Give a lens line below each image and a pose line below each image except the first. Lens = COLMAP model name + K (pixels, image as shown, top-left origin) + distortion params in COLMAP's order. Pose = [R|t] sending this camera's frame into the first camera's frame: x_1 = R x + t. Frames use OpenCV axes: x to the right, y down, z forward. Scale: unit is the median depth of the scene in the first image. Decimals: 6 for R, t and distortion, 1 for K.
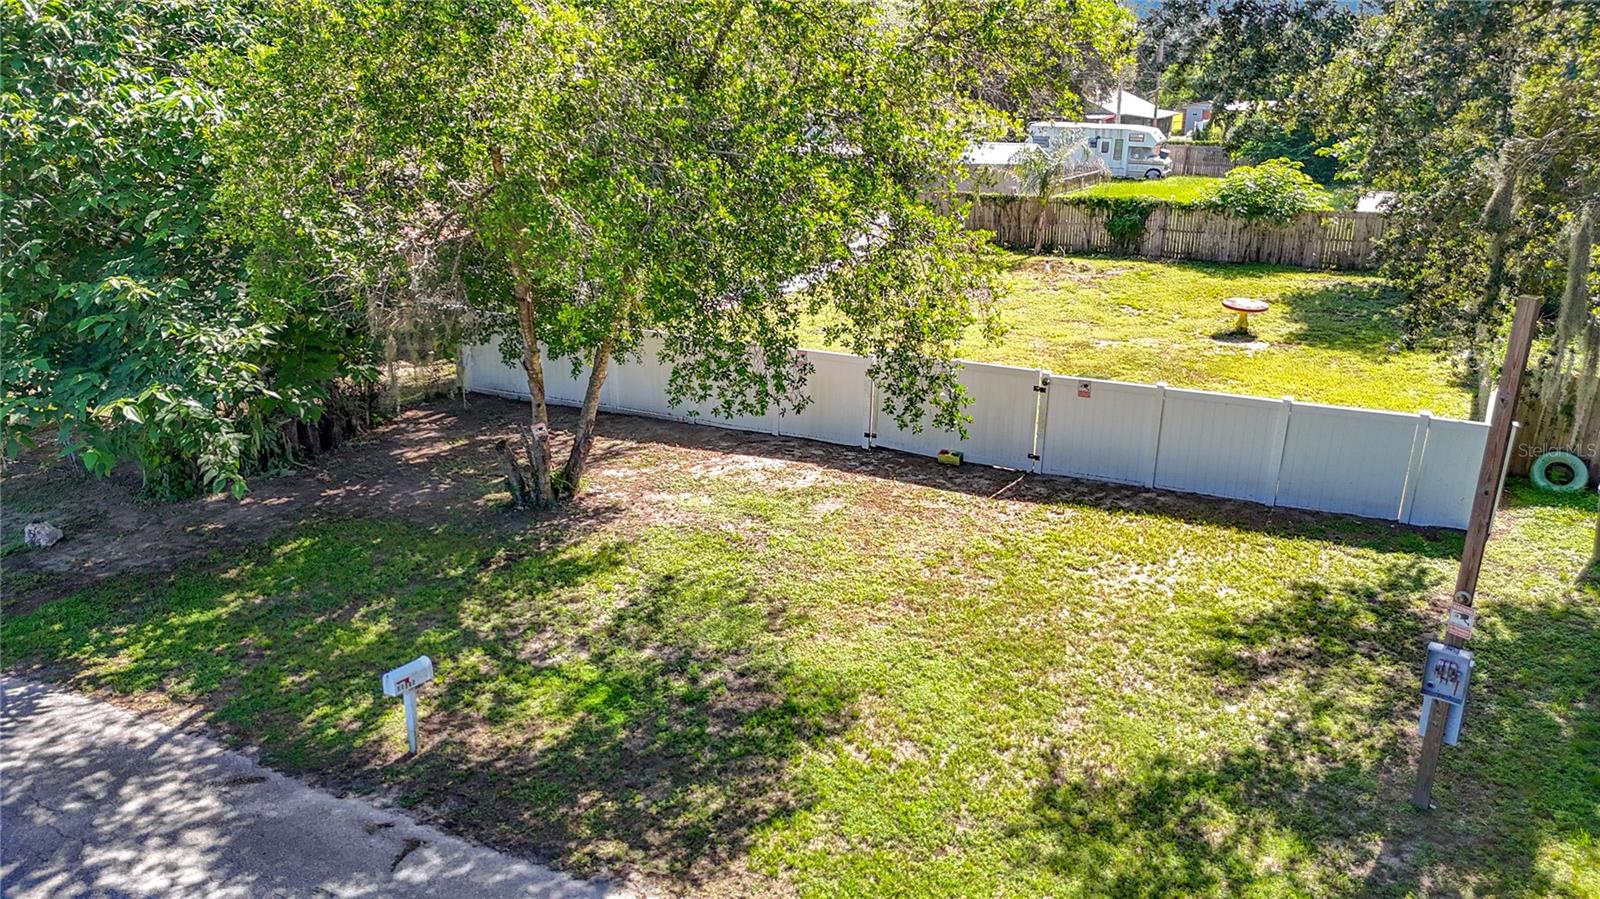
lens RADIAL K [[1188.4, 0, 793.0], [0, 1188.4, 450.6], [0, 0, 1]] dist [0.079022, -0.101116]
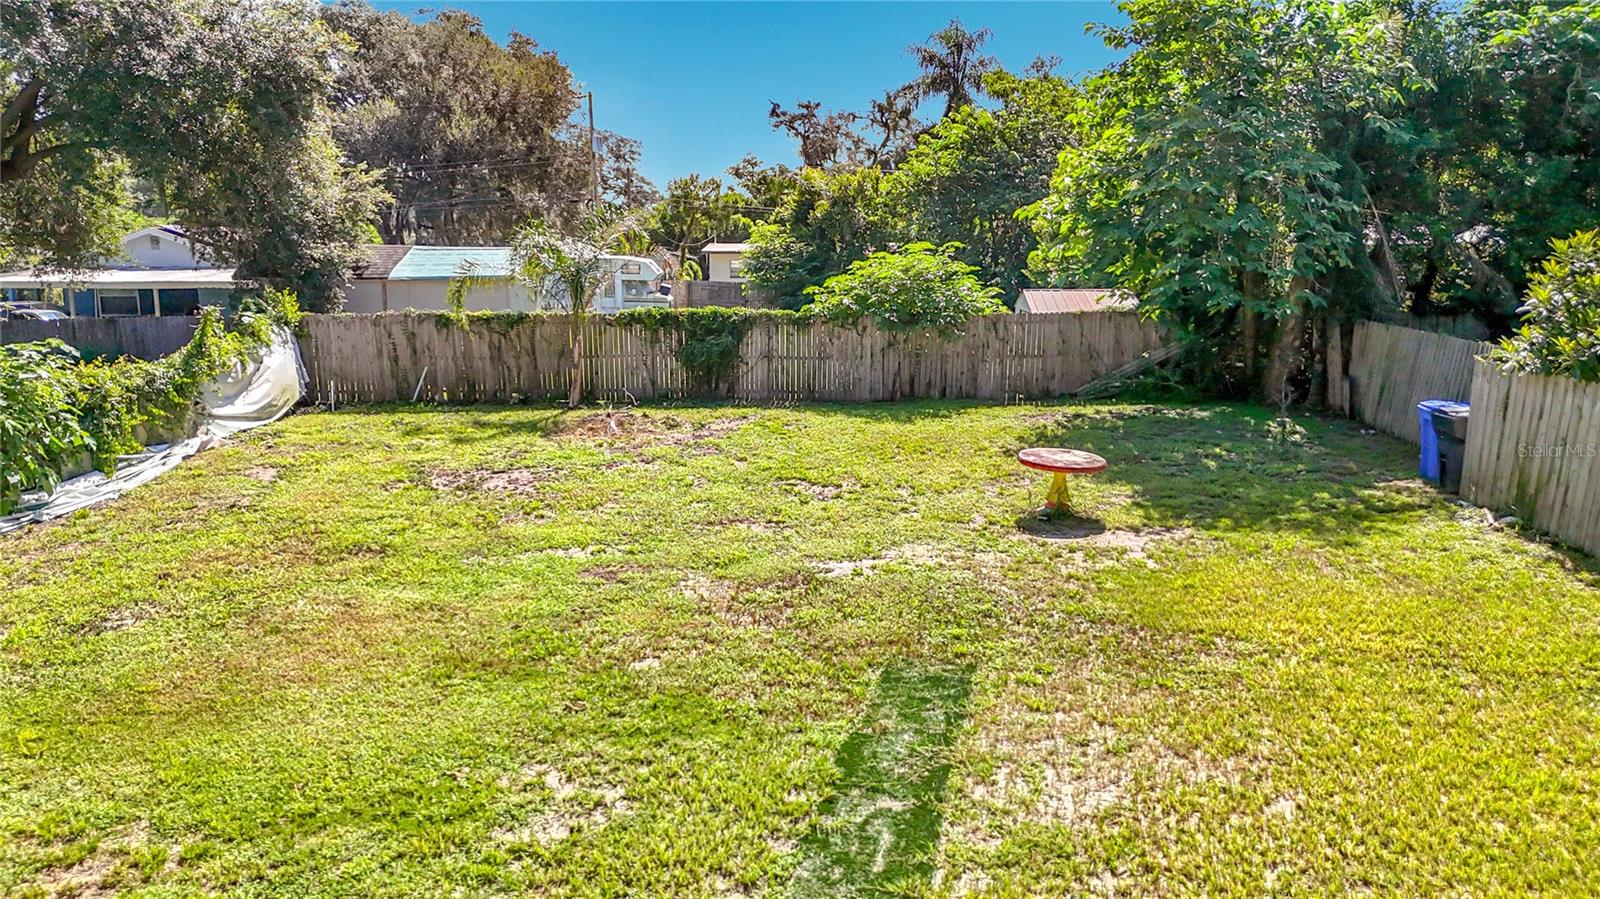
lens RADIAL K [[1221.0, 0, 800.0], [0, 1221.0, 449.5], [0, 0, 1]] dist [0.091315, -0.108426]
pose [[0.894878, -0.079130, 0.439240, 0.087524], [0.143092, 0.983073, -0.114422, -0.142491], [-0.422751, 0.165246, 0.891053, 1.013649]]
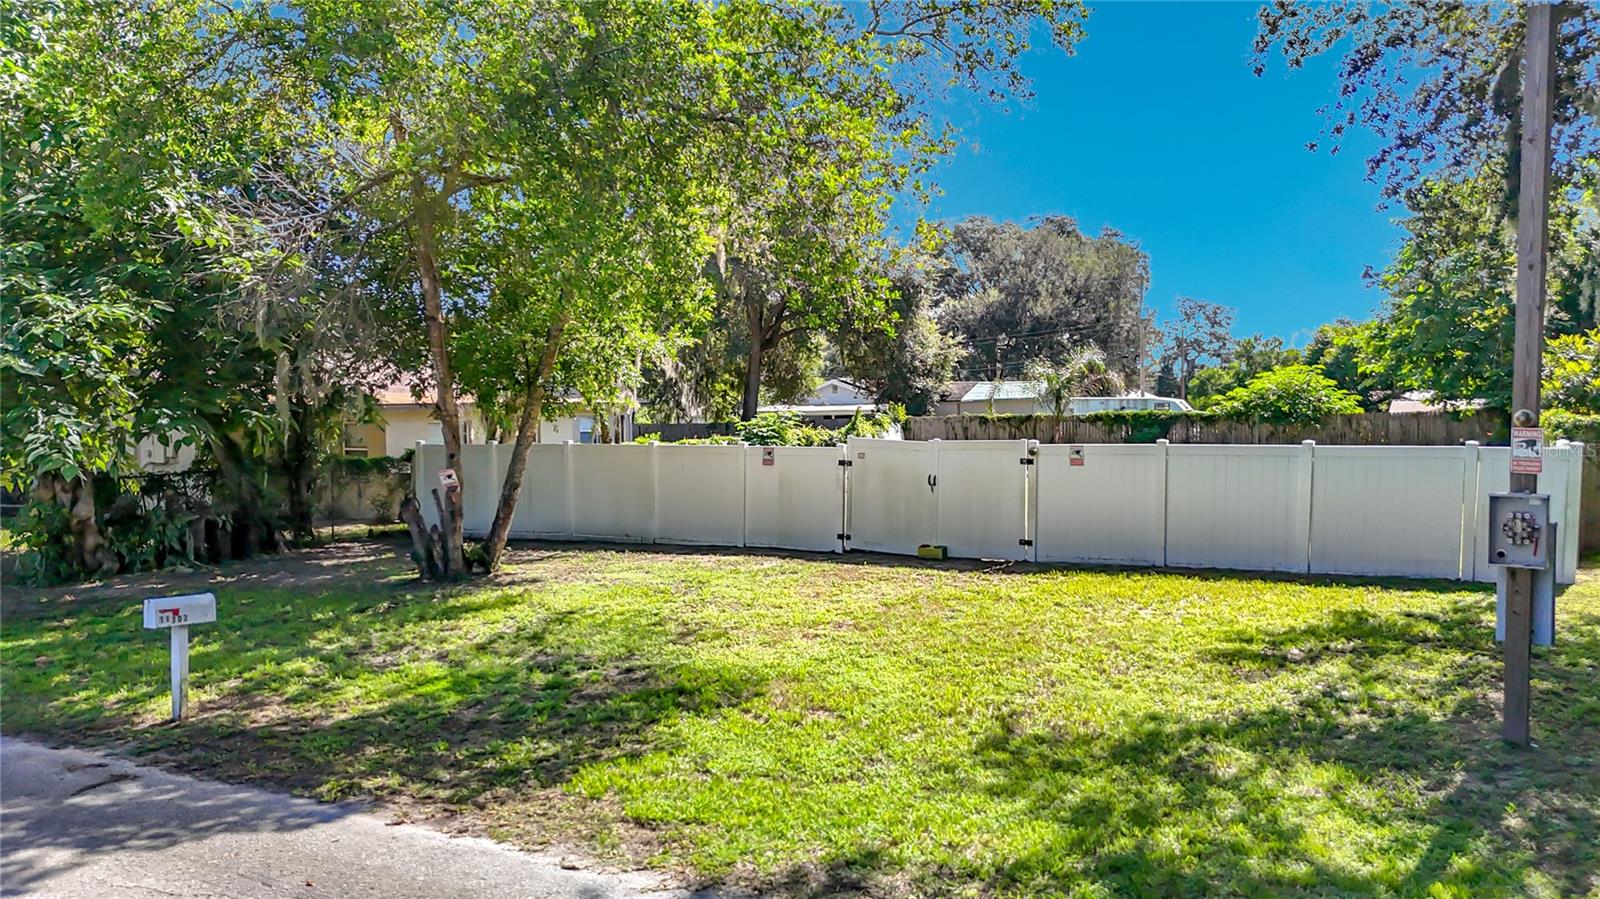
lens RADIAL K [[1188.4, 0, 793.0], [0, 1188.4, 450.6], [0, 0, 1]] dist [0.079022, -0.101116]
pose [[0.999079, -0.009792, -0.041775, 0.081511], [-0.002312, 0.959910, -0.280300, 0.216991], [0.042845, 0.280138, 0.959003, 0.164074]]
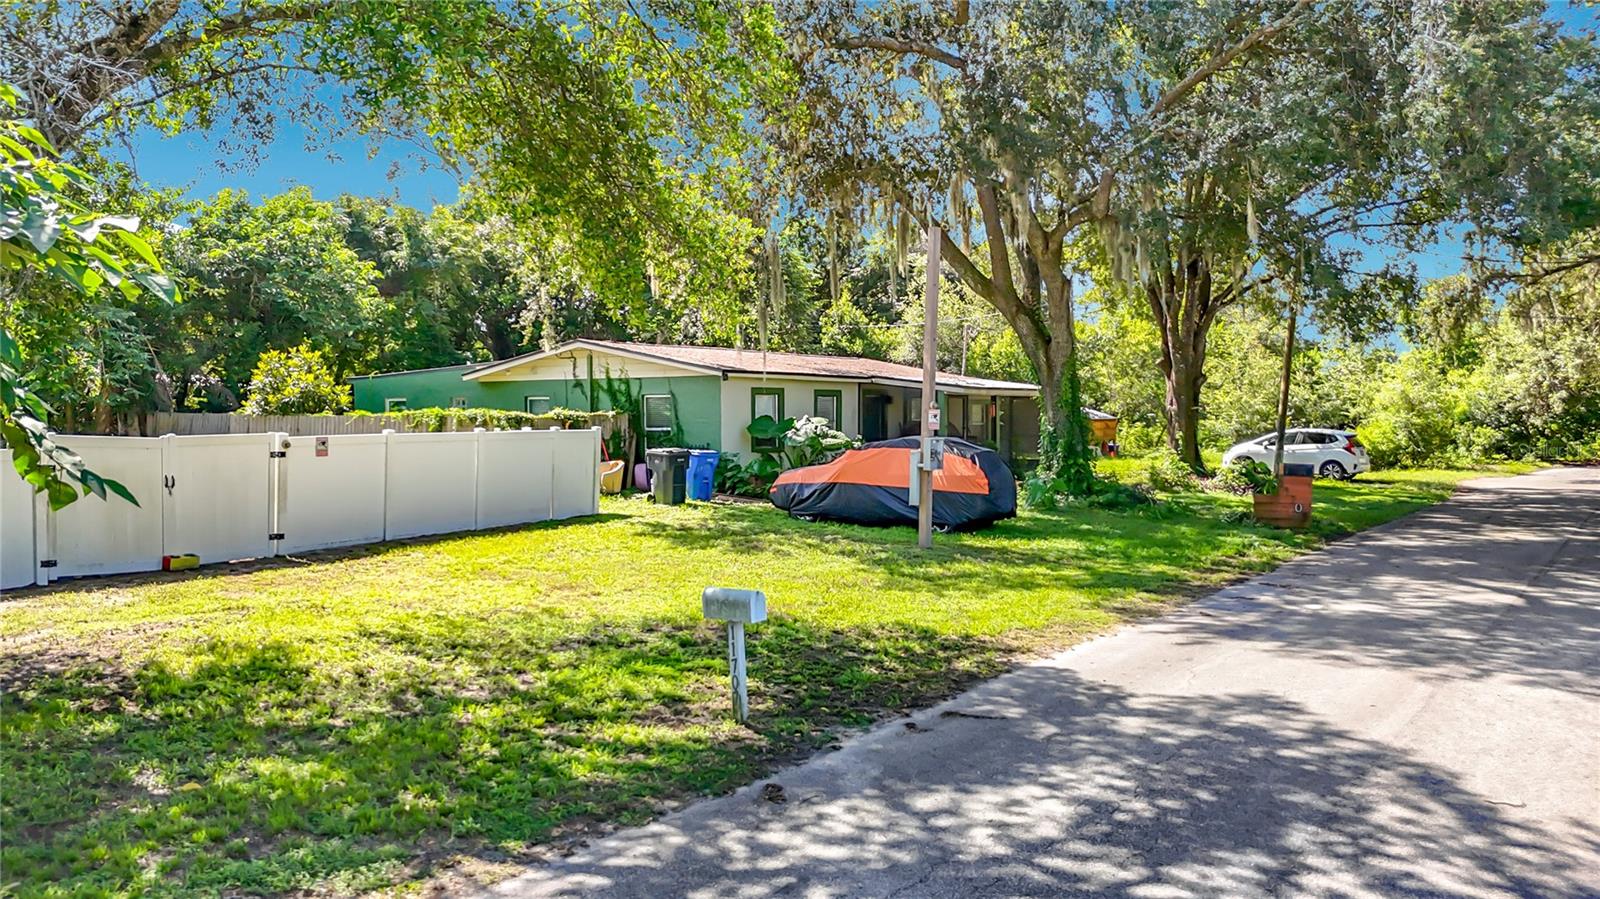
lens RADIAL K [[1215.7, 0, 798.3], [0, 1215.7, 414.2], [0, 0, 1]] dist [0.031127, -0.002316]
pose [[0.133496, -0.007449, 0.991021, -0.726328], [0.315818, 0.948159, -0.035415, 0.084046], [-0.939382, 0.317710, 0.128928, 0.591709]]
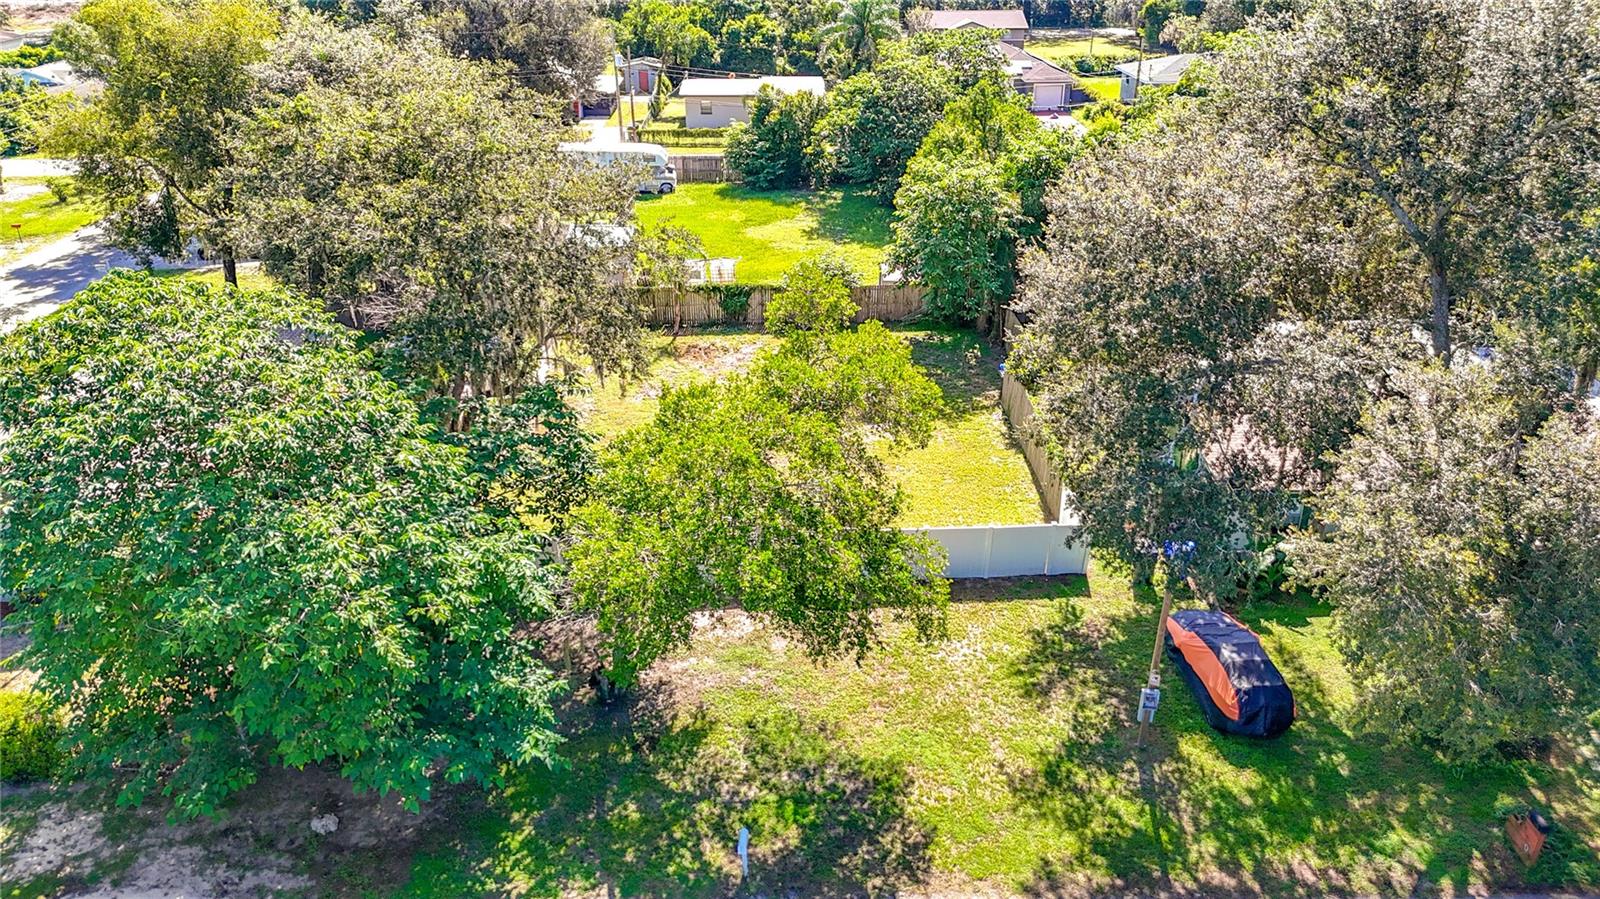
lens RADIAL K [[1188.4, 0, 793.0], [0, 1188.4, 450.6], [0, 0, 1]] dist [0.079022, -0.101116]
pose [[0.872160, -0.209039, 0.442311, -0.702583], [0.161247, 0.976424, 0.143513, -0.501275], [-0.461883, -0.053845, 0.885305, -0.543967]]
